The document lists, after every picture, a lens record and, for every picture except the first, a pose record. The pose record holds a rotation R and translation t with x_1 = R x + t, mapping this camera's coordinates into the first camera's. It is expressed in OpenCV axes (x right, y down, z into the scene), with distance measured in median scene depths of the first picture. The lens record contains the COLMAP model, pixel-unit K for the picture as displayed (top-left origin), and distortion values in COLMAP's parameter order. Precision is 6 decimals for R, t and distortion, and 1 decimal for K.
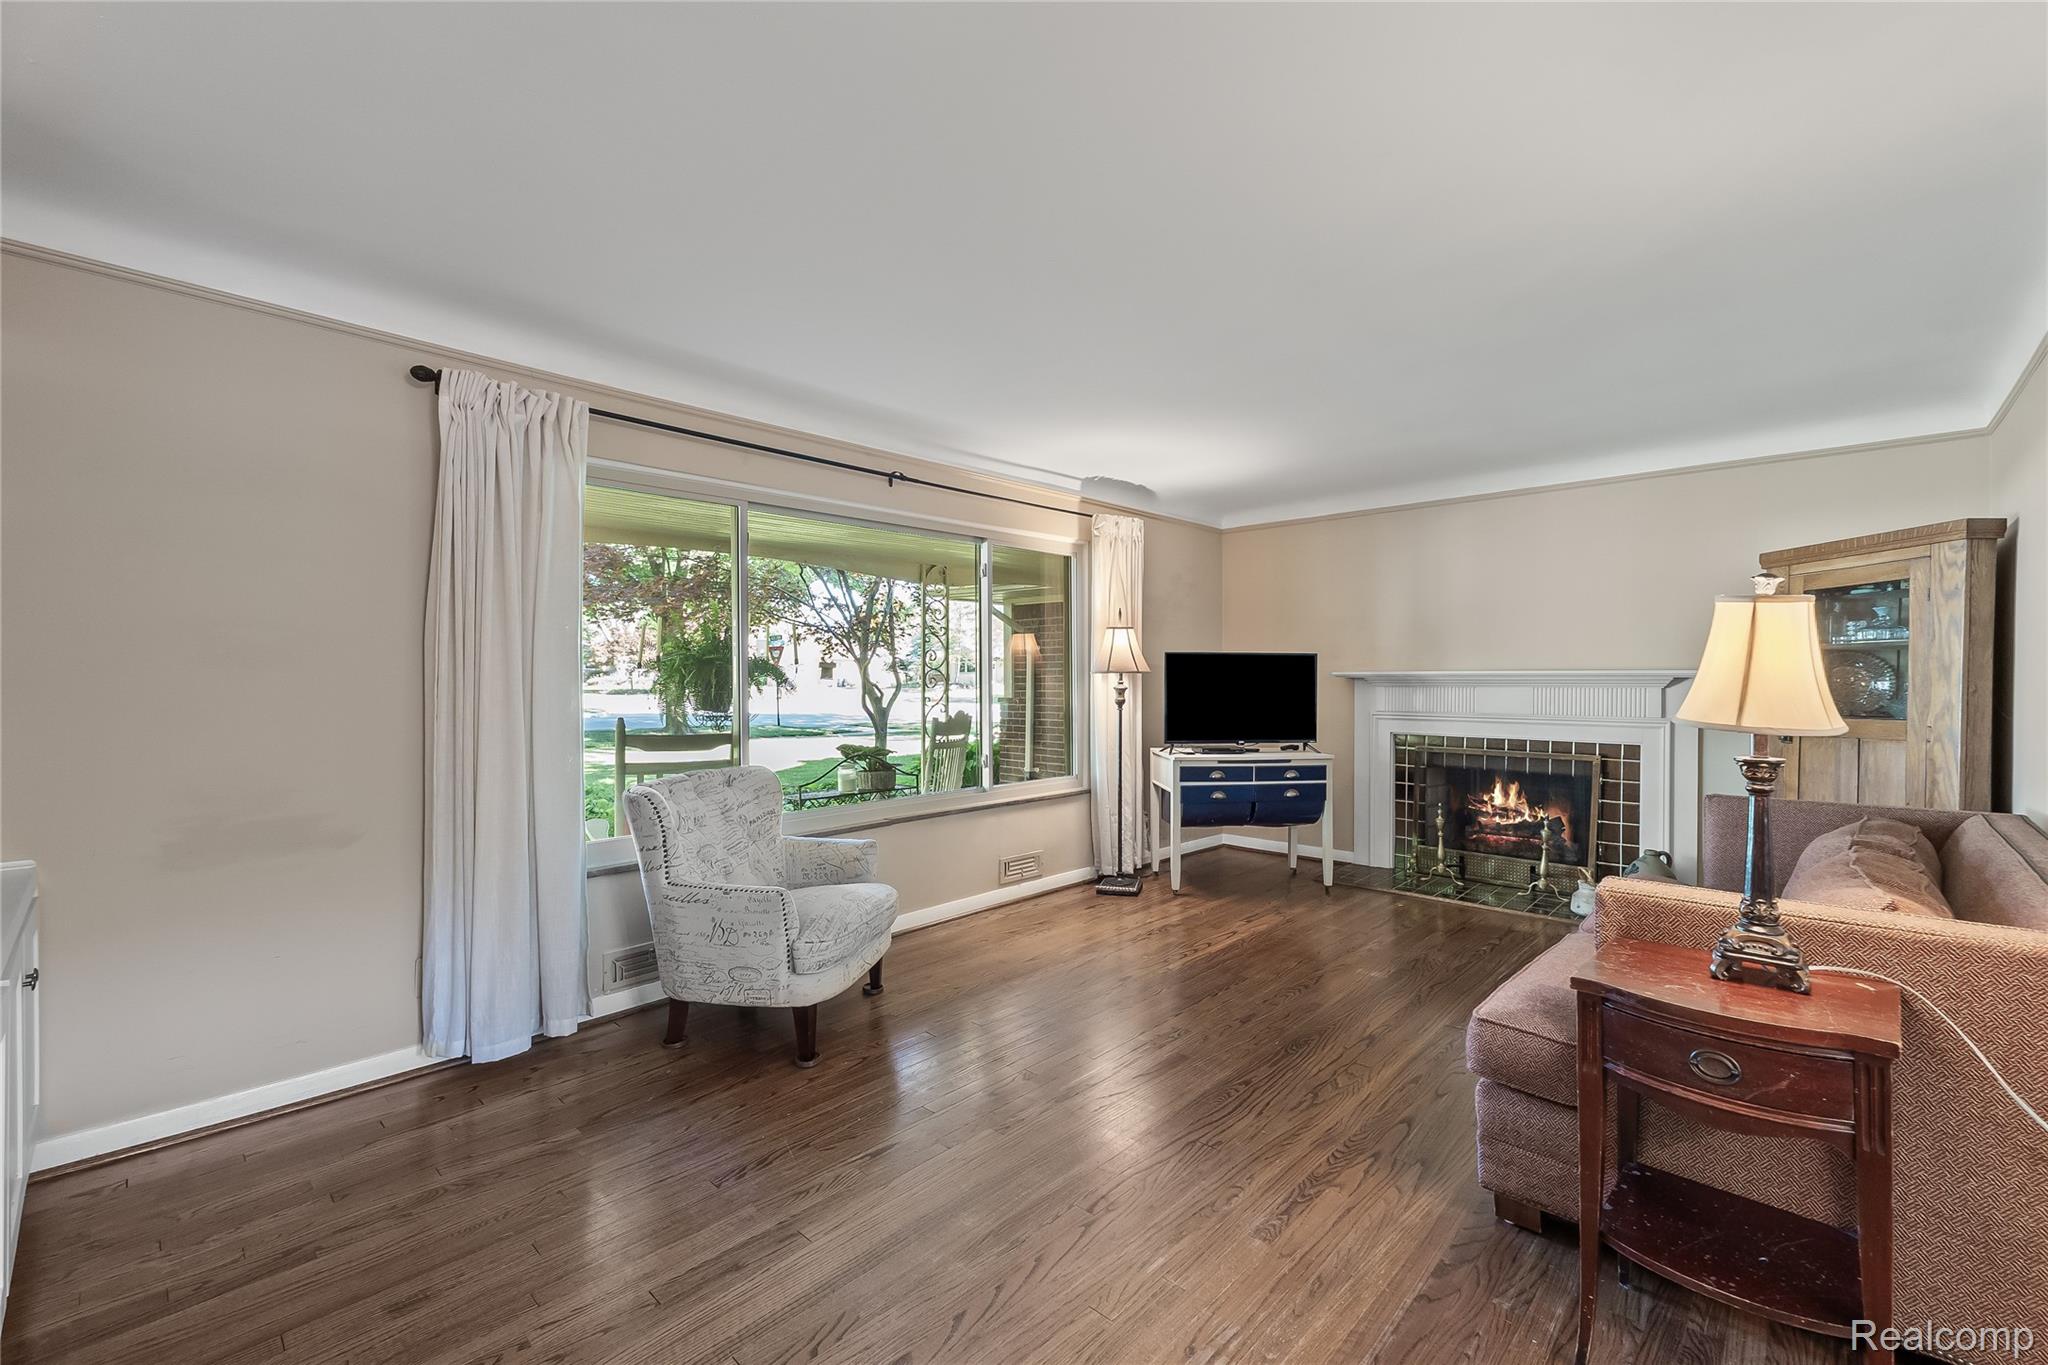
lens RADIAL K [[867.1, 0, 1032.7], [0, 867.1, 680.1], [0, 0, 1]] dist [0.001745, 0.001486]
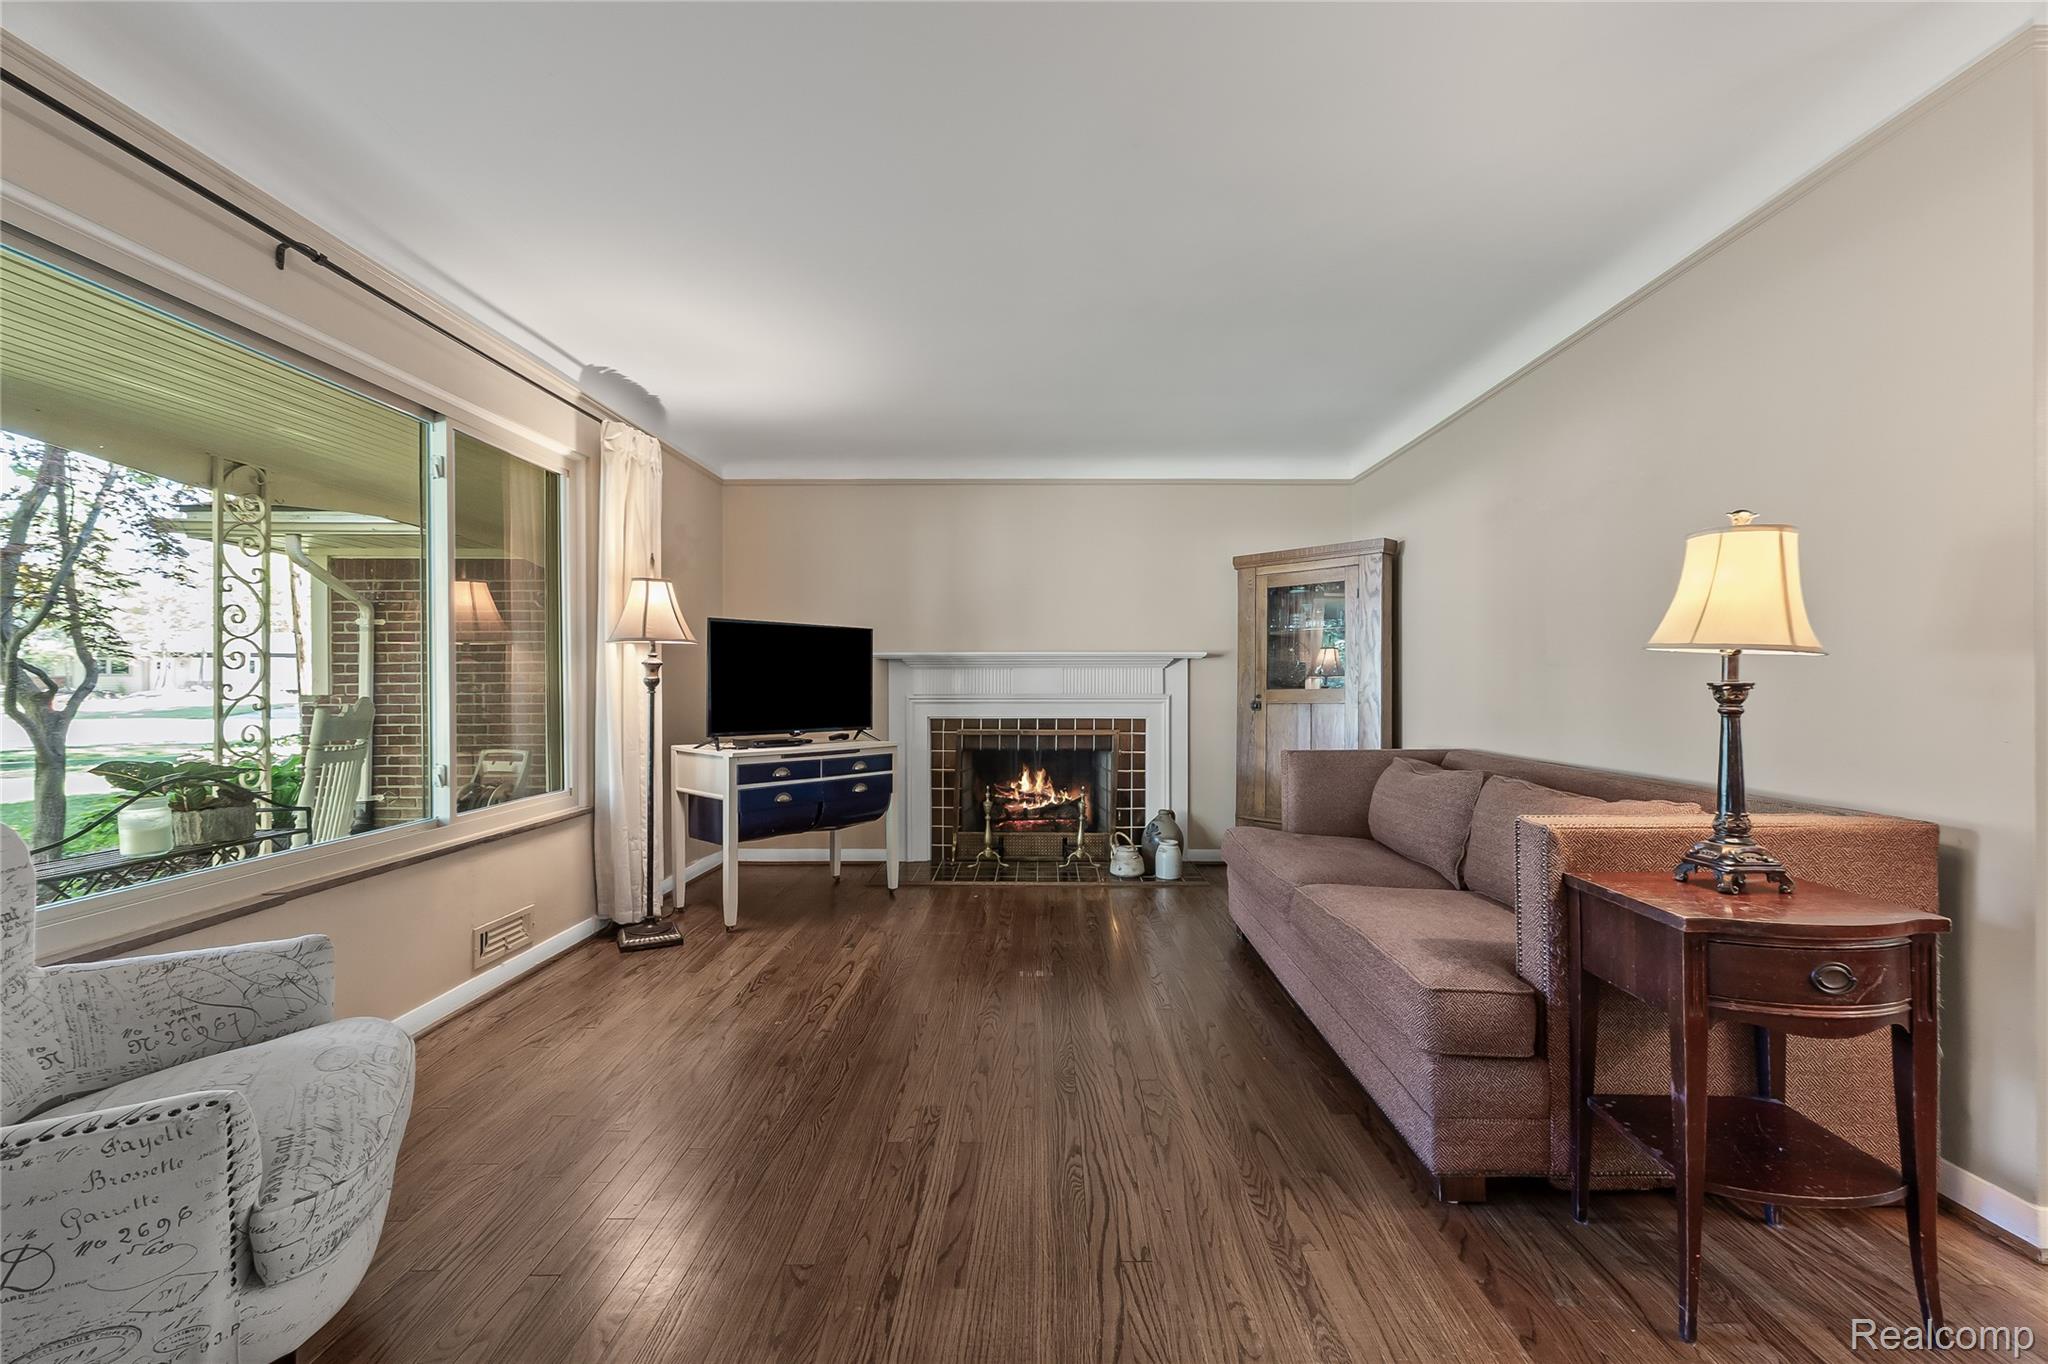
lens RADIAL K [[867.1, 0, 1035.5], [0, 867.1, 686.9], [0, 0, 1]] dist [0.001745, 0.001486]
pose [[0.731121, -0.002679, 0.682243, -0.165453], [0.002435, 0.999996, 0.001316, 0.029699], [-0.682243, 0.000699, 0.731125, 0.255686]]
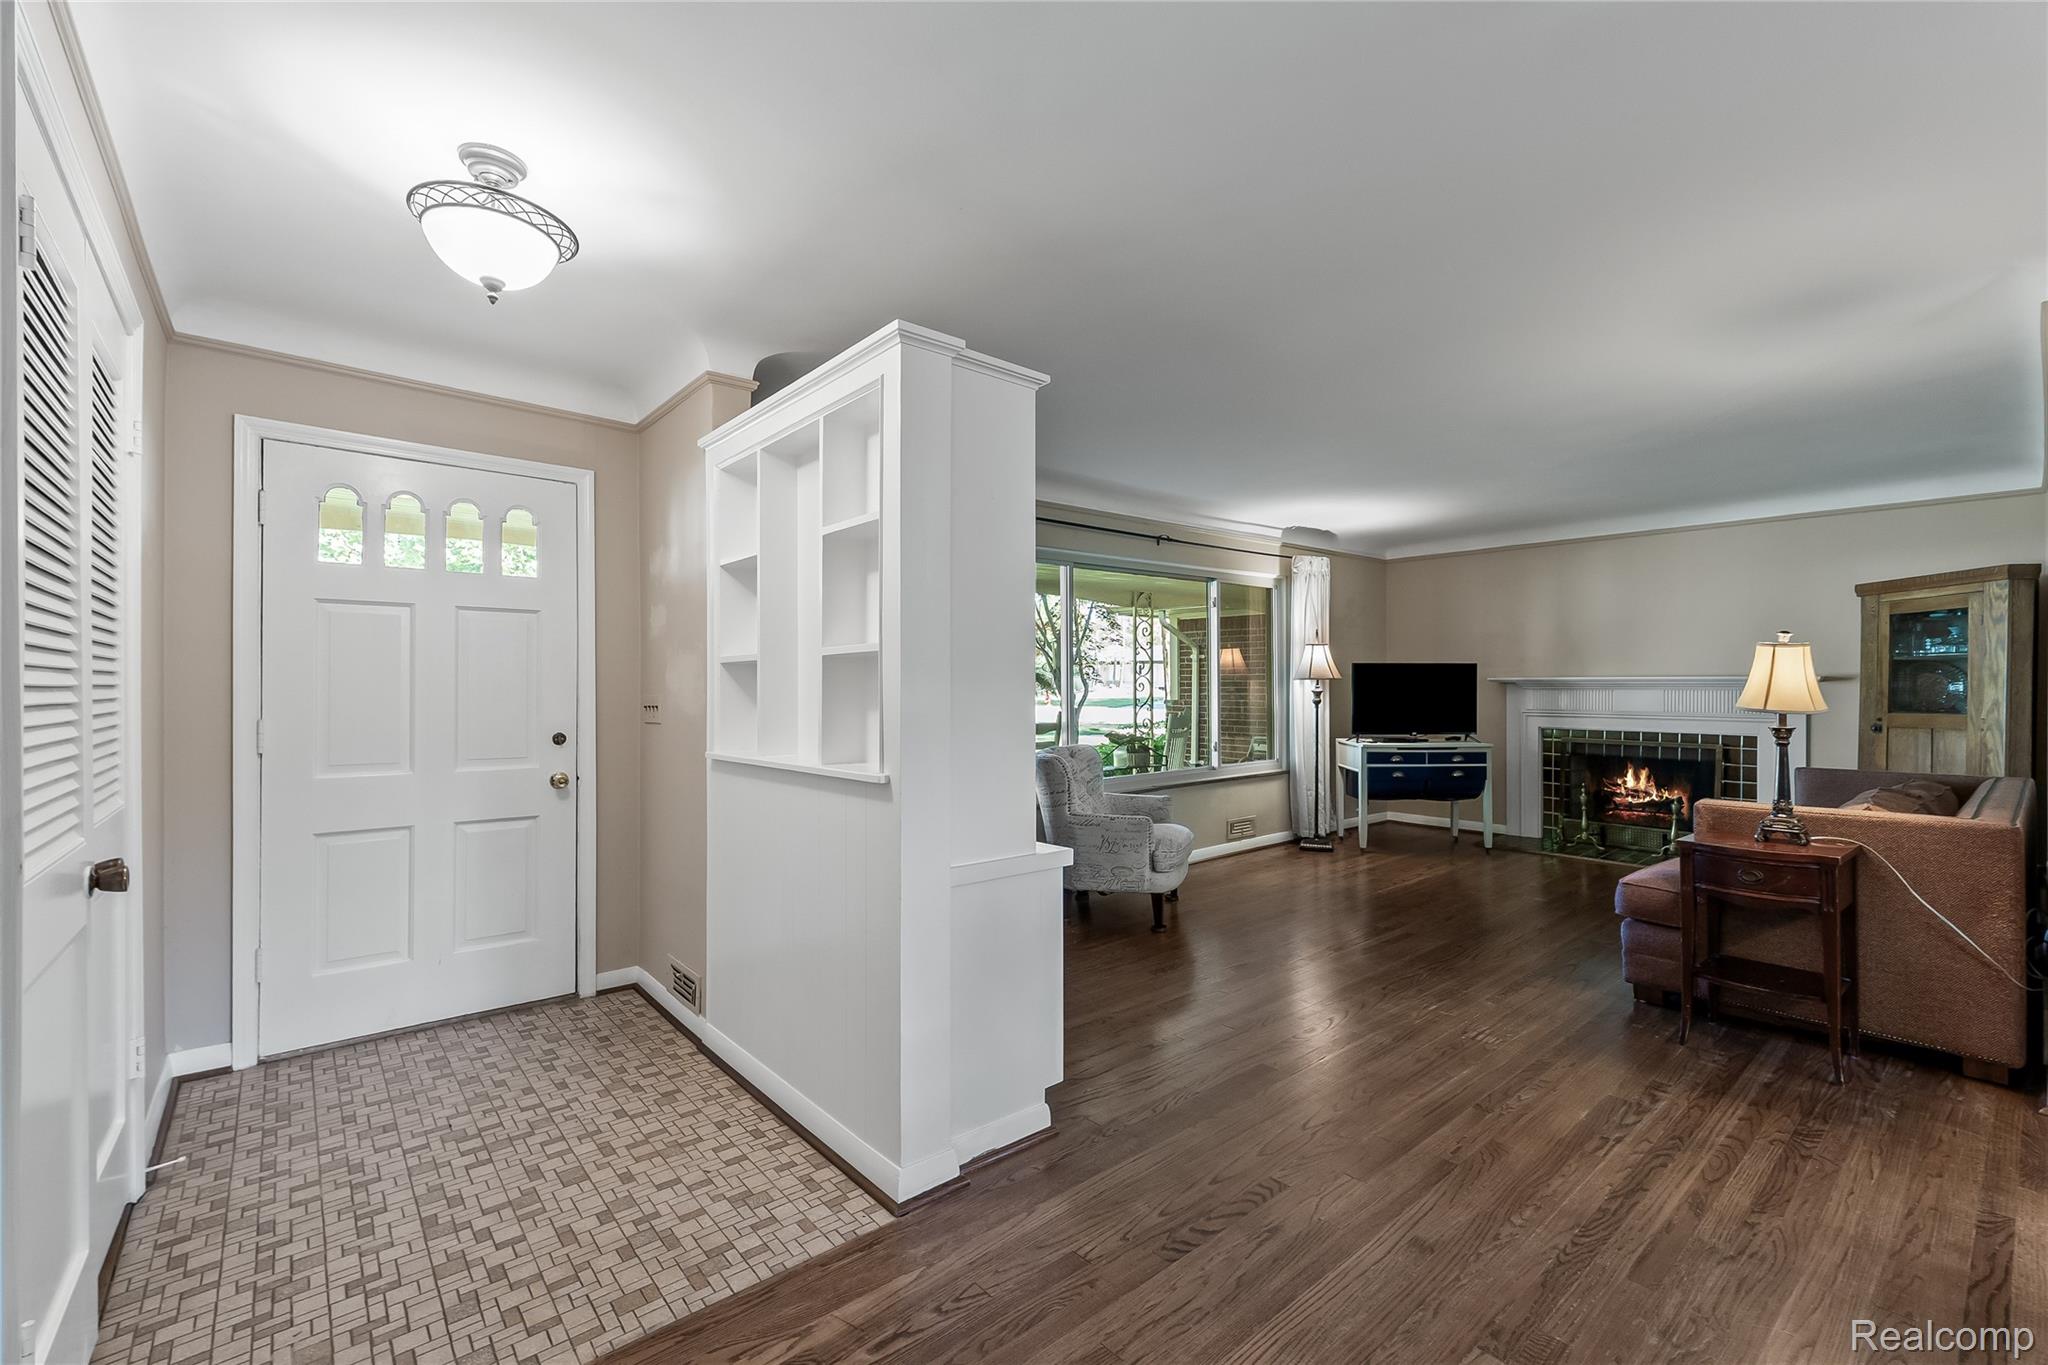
lens RADIAL K [[867.1, 0, 1024.4], [0, 867.1, 683.6], [0, 0, 1]] dist [0.001745, 0.001486]
pose [[0.993514, -0.001907, -0.113690, -0.190993], [0.001820, 0.999998, -0.000868, -0.001997], [0.113692, 0.000655, 0.993516, -0.344252]]
